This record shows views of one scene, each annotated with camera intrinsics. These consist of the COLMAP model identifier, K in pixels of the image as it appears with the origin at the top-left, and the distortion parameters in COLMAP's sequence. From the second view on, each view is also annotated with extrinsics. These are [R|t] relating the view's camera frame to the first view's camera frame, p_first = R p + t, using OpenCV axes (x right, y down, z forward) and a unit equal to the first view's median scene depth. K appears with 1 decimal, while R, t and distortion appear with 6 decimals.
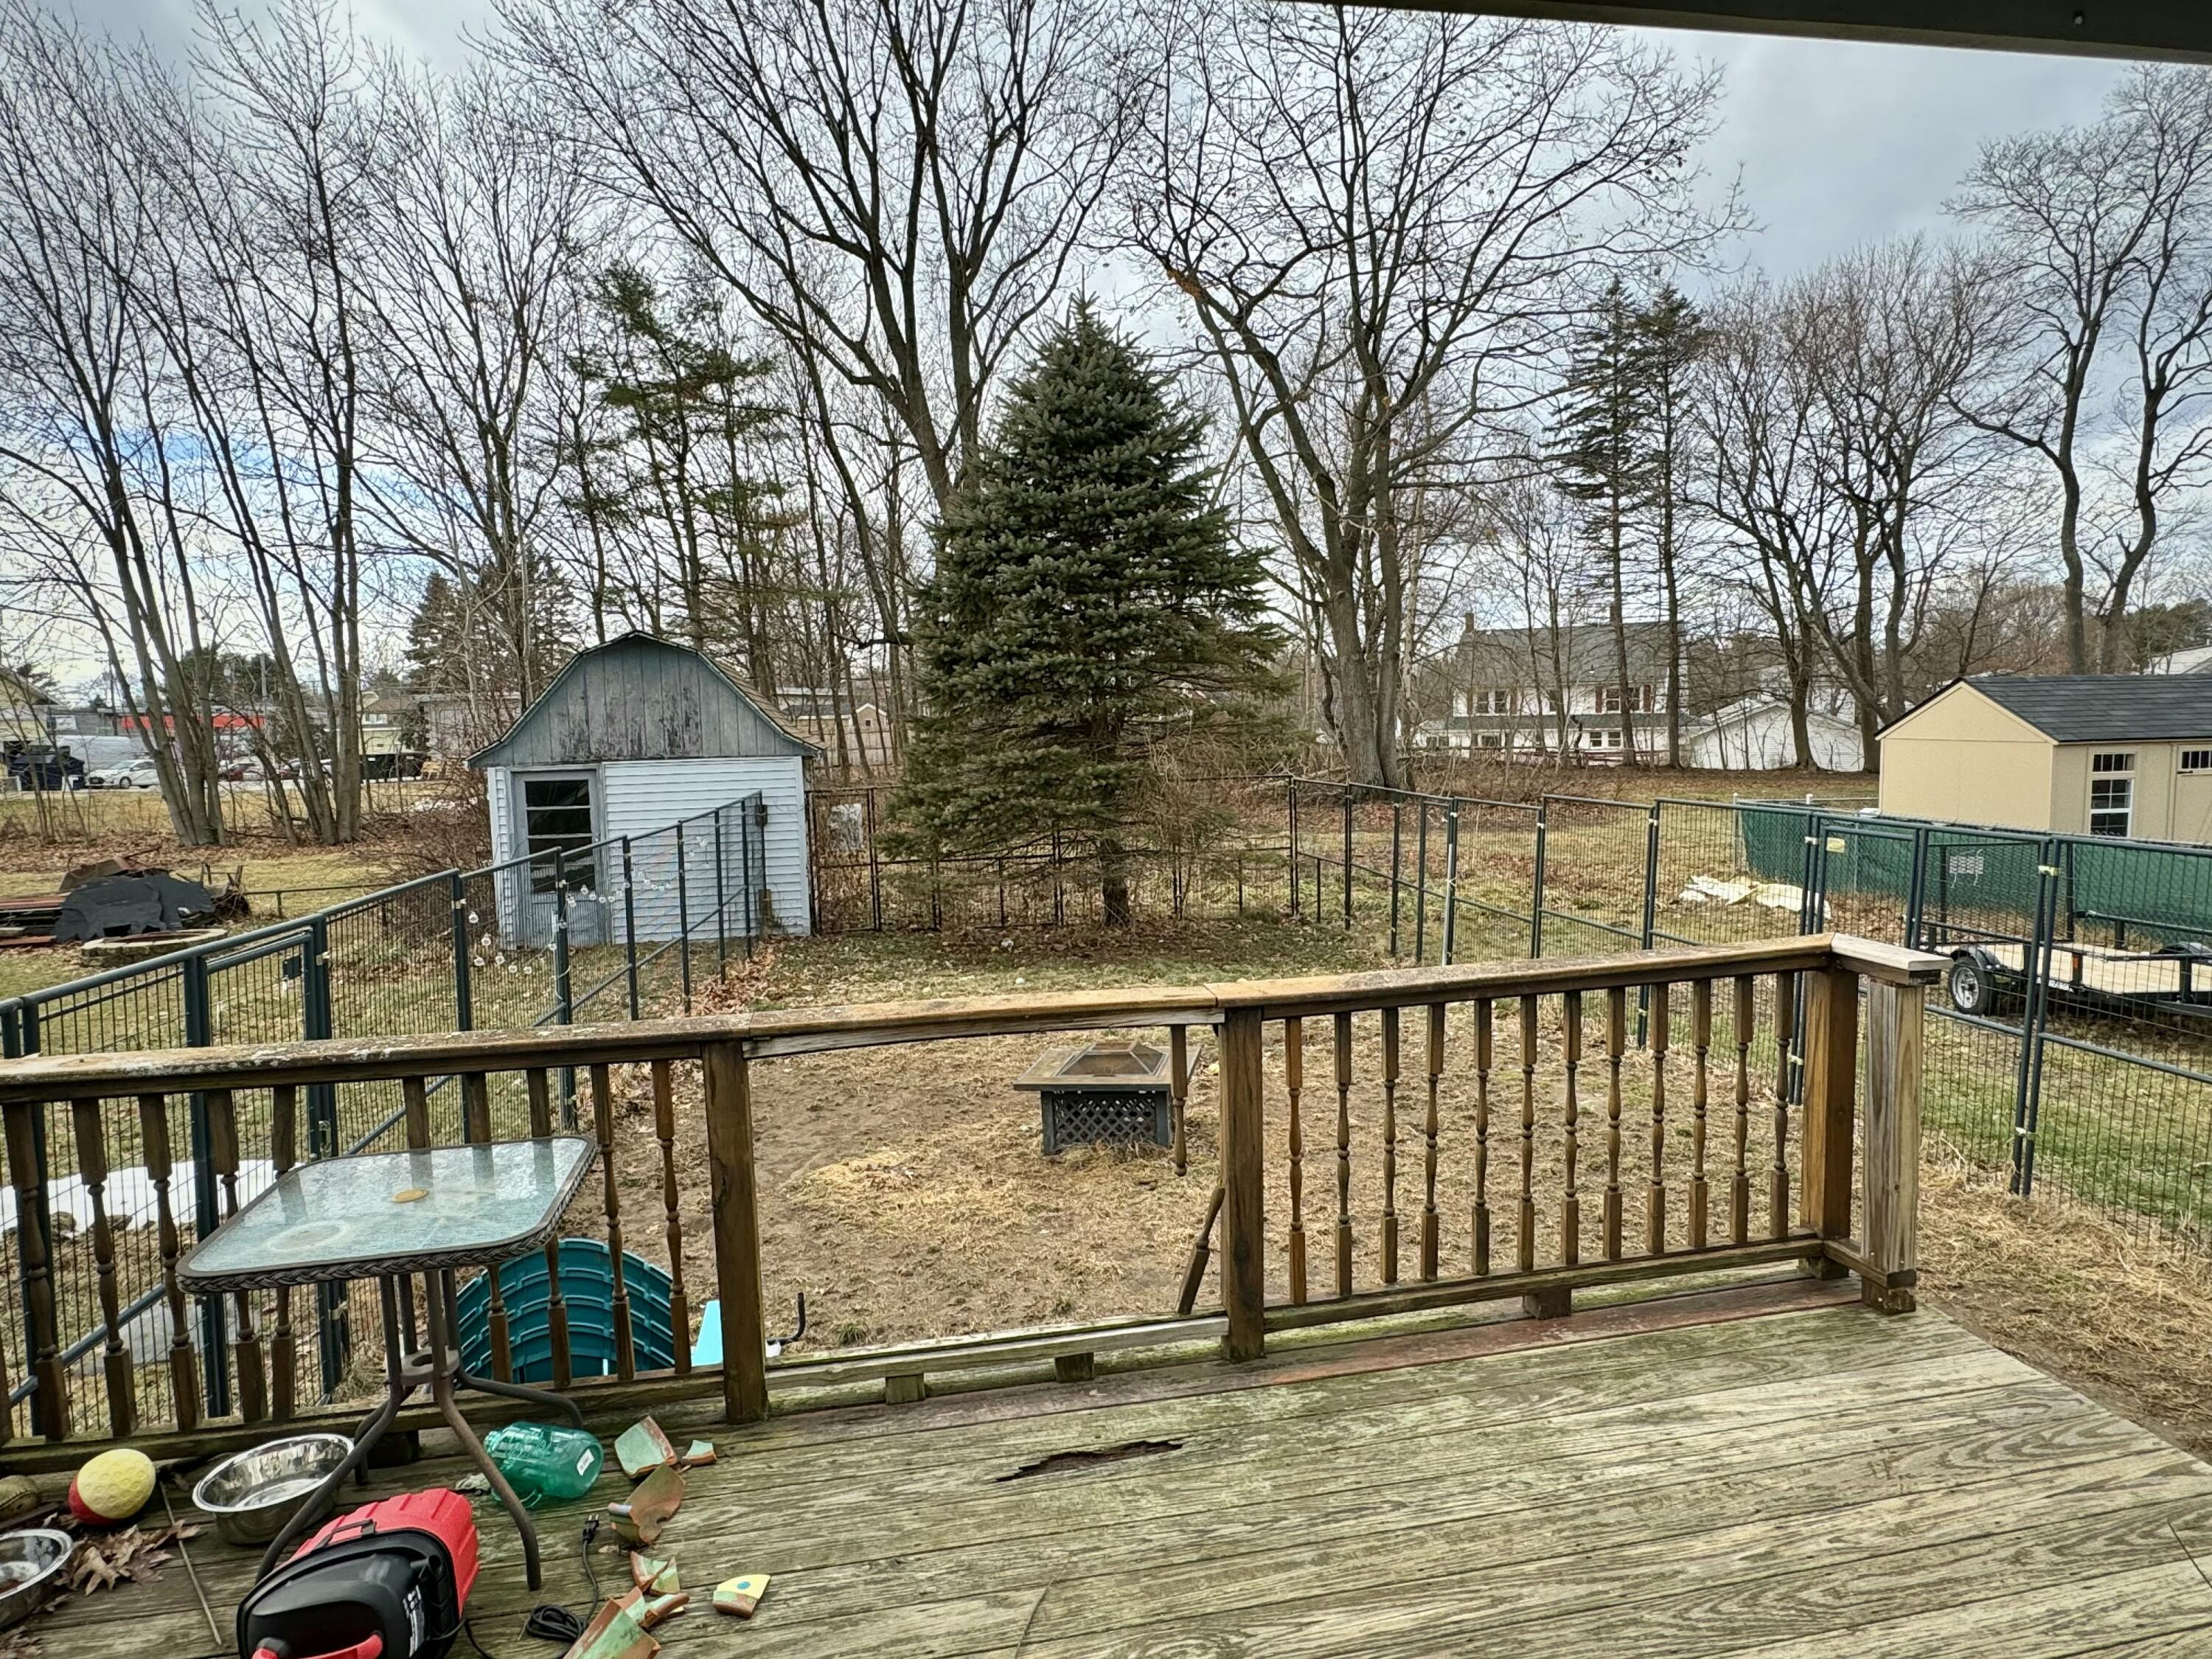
lens RADIAL K [[1283.4, 0, 1111.6], [0, 1283.4, 834.2], [0, 0, 1]] dist [-0.003963, -0.001119]
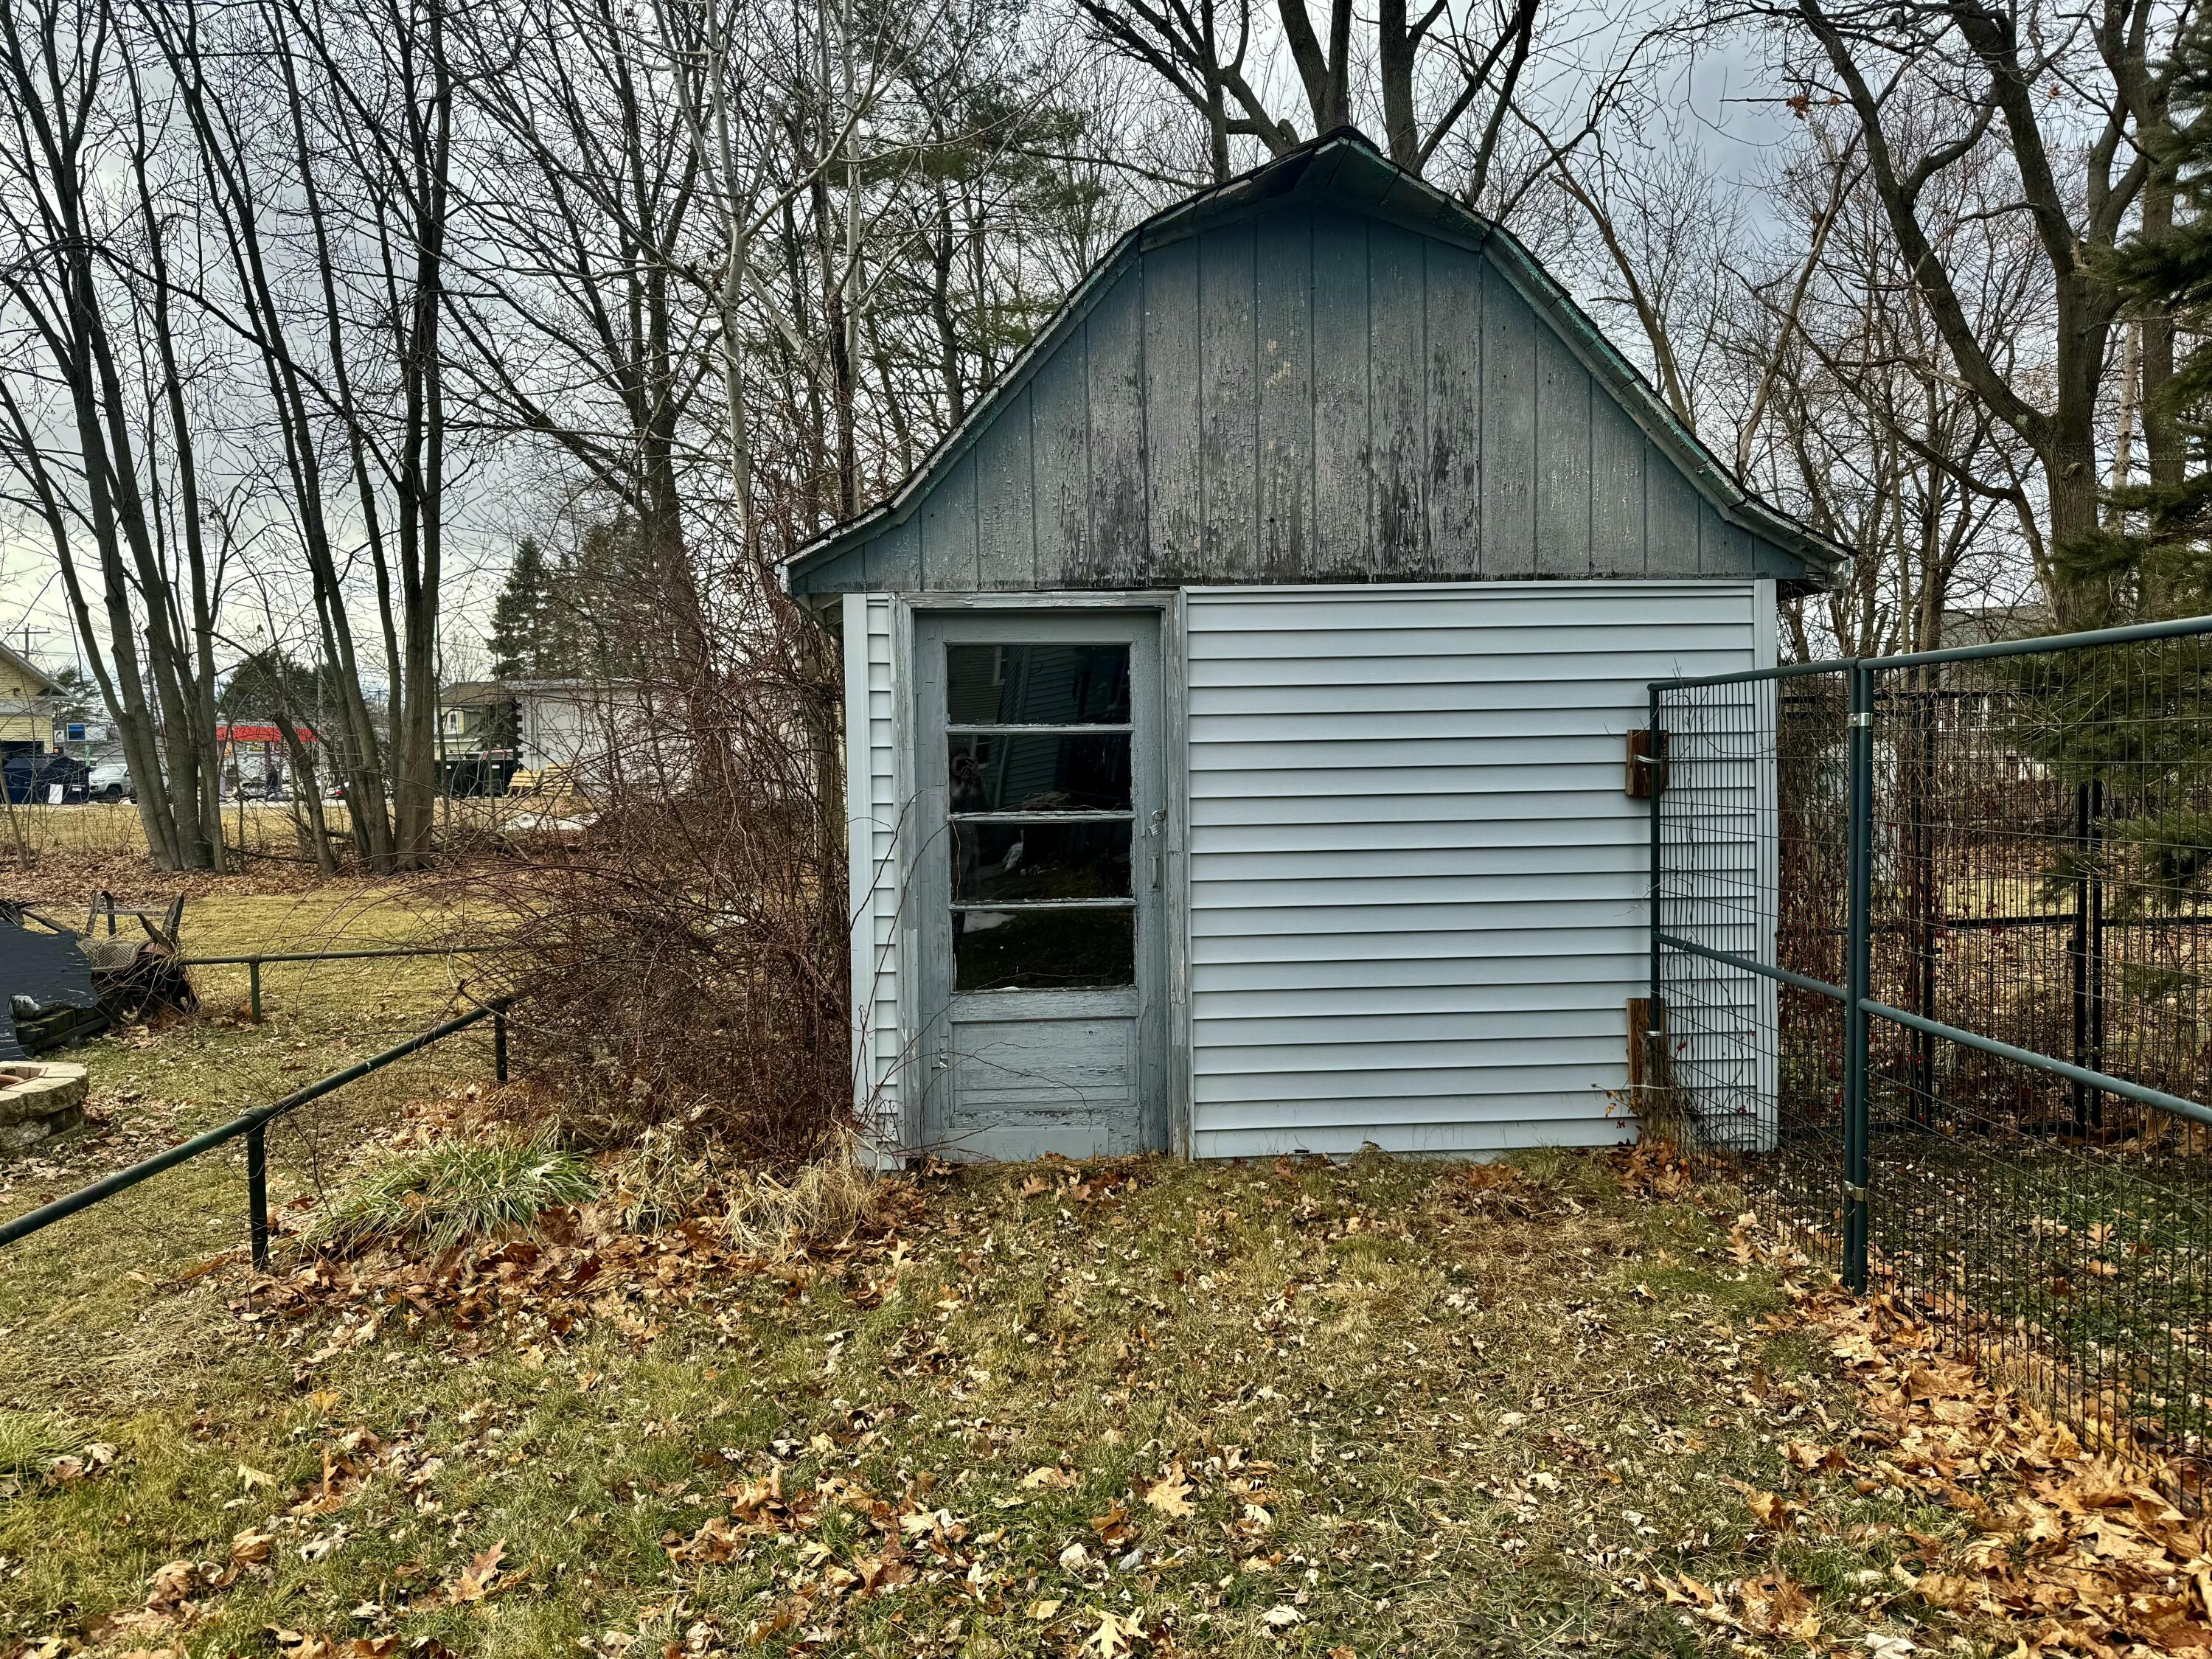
lens RADIAL K [[1566.9, 0, 1099.8], [0, 1566.9, 828.2], [0, 0, 1]] dist [0.055574, -0.072070]
pose [[0.991915, 0.016797, -0.125791, -0.180959], [-0.022045, 0.998938, -0.040447, 0.009792], [0.124978, 0.042893, 0.991232, 0.302605]]
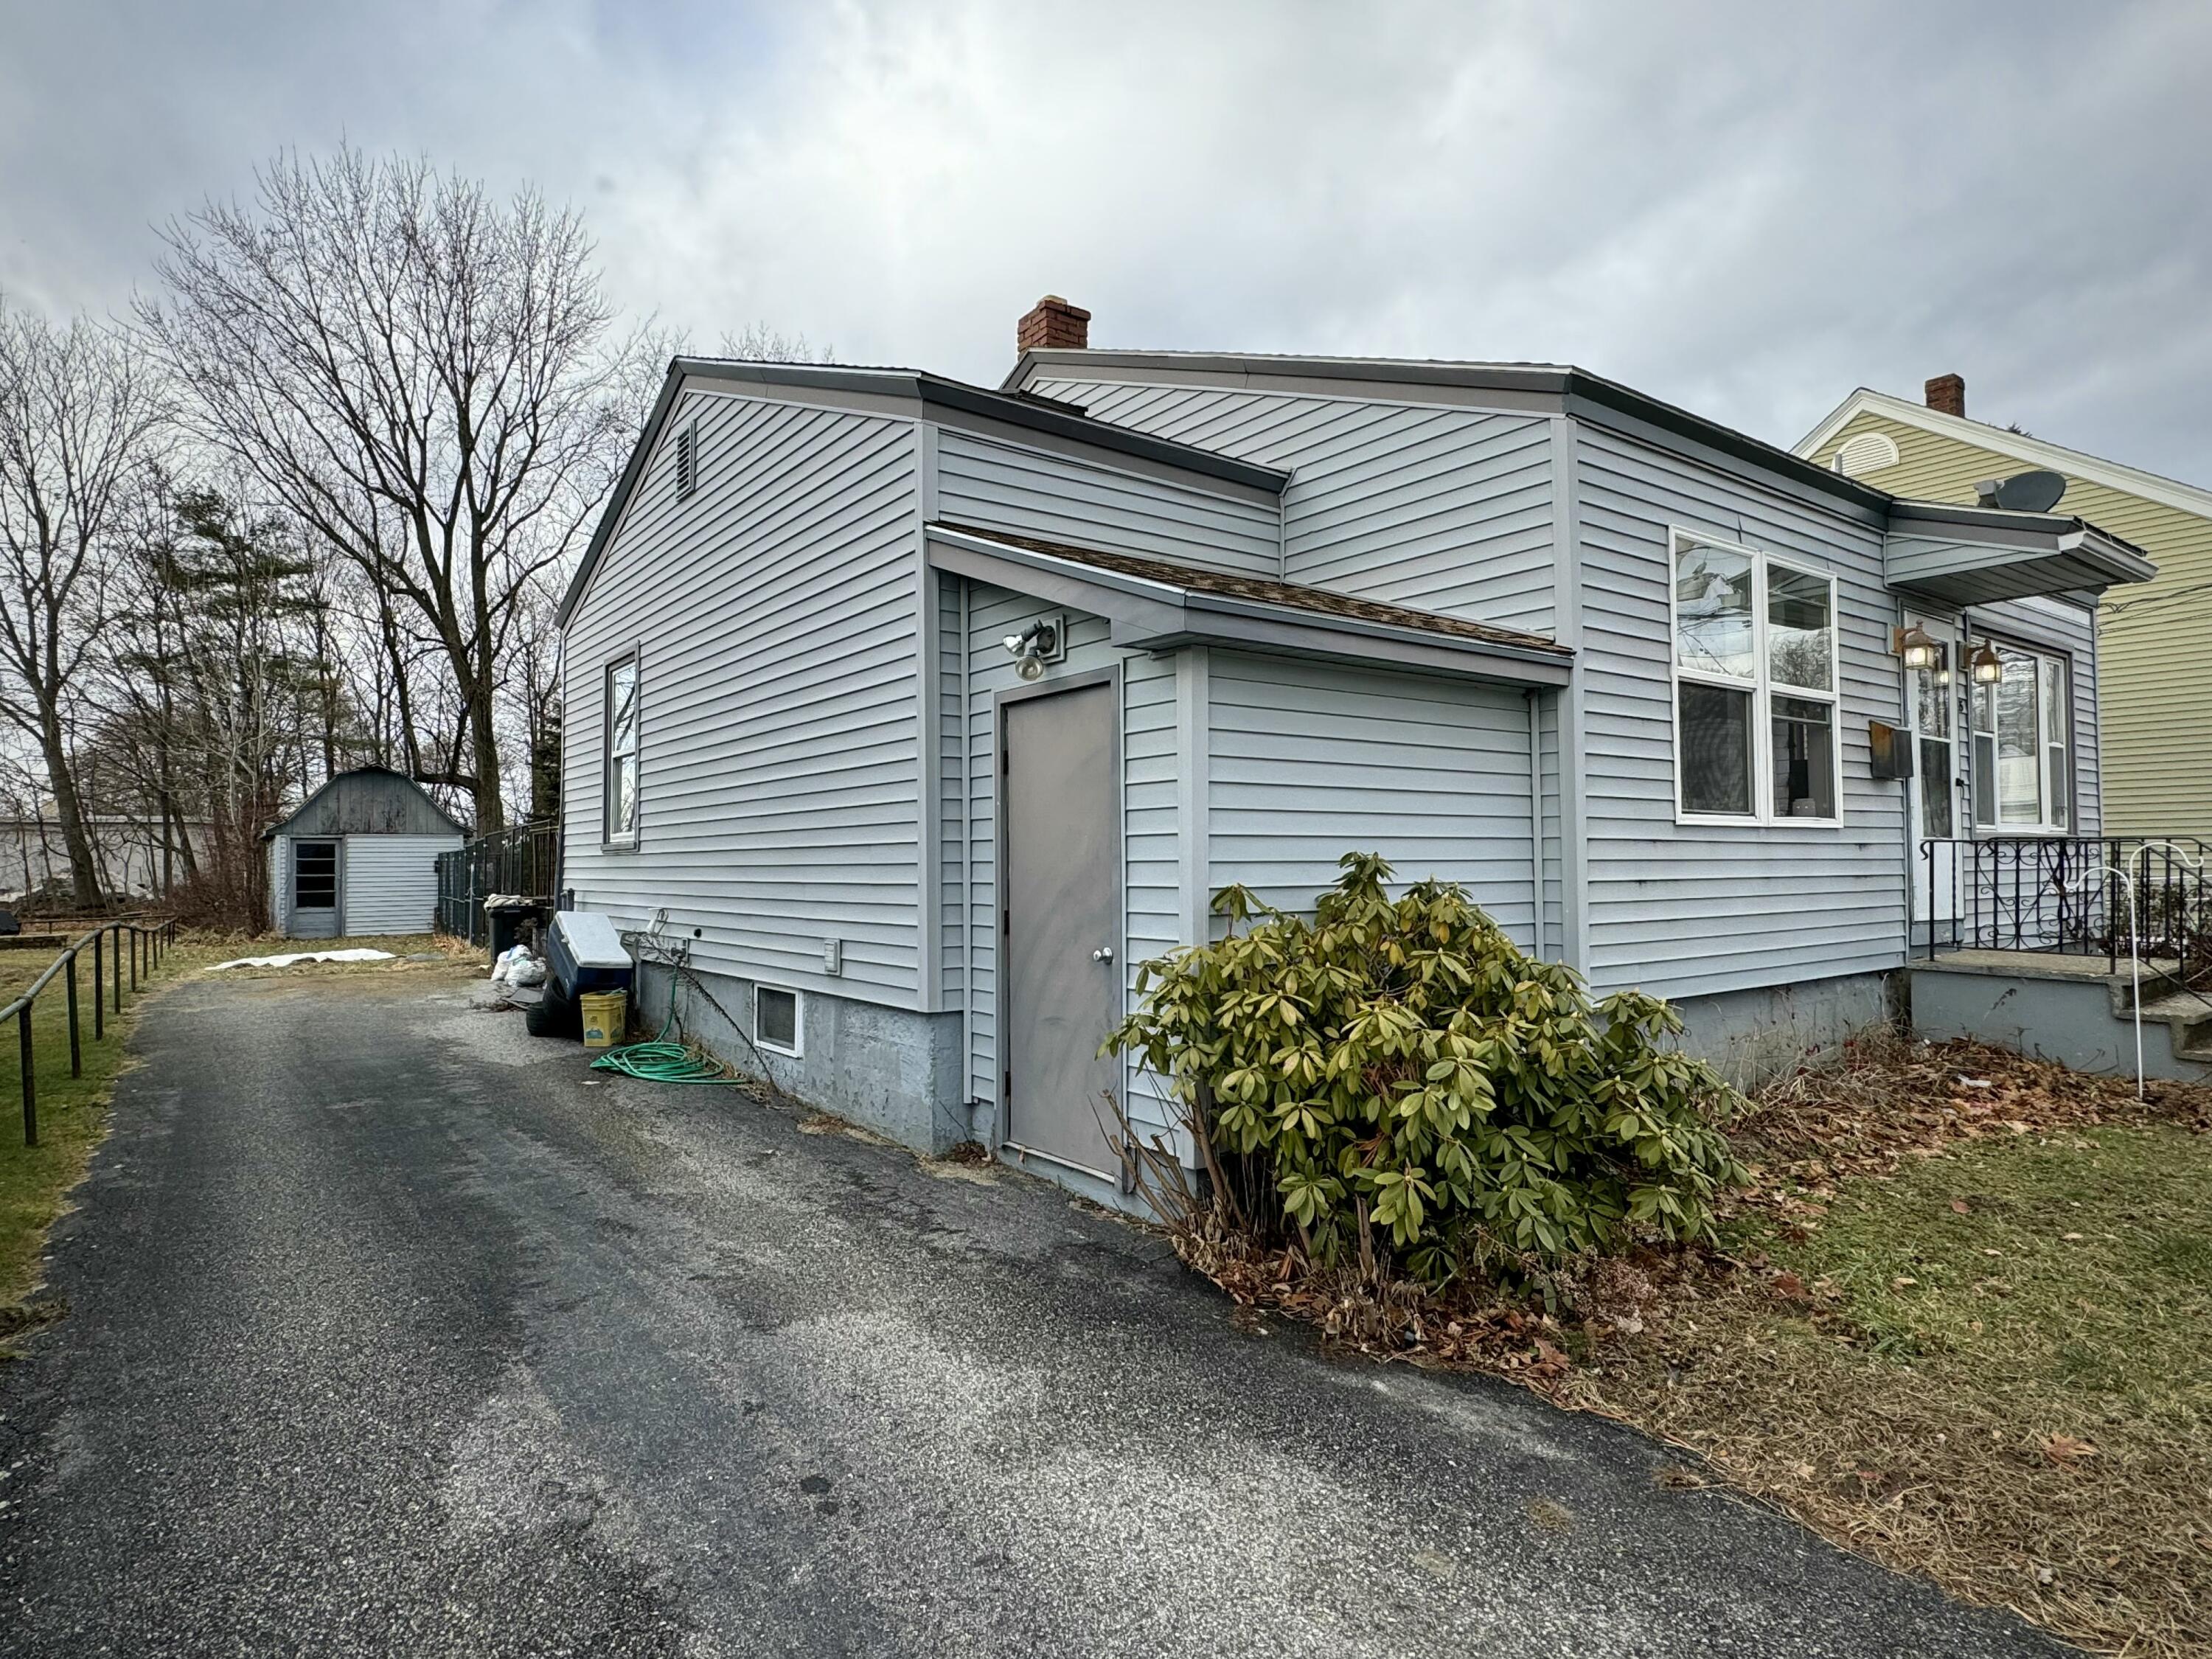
lens RADIAL K [[1259.5, 0, 1093.2], [0, 1259.5, 831.5], [0, 0, 1]] dist [-0.001280, 0.000895]
pose [[0.905034, 0.022391, 0.424749, -0.097070], [0.032704, 0.991994, -0.121976, 0.094363], [-0.424079, 0.124283, 0.897057, -0.515918]]
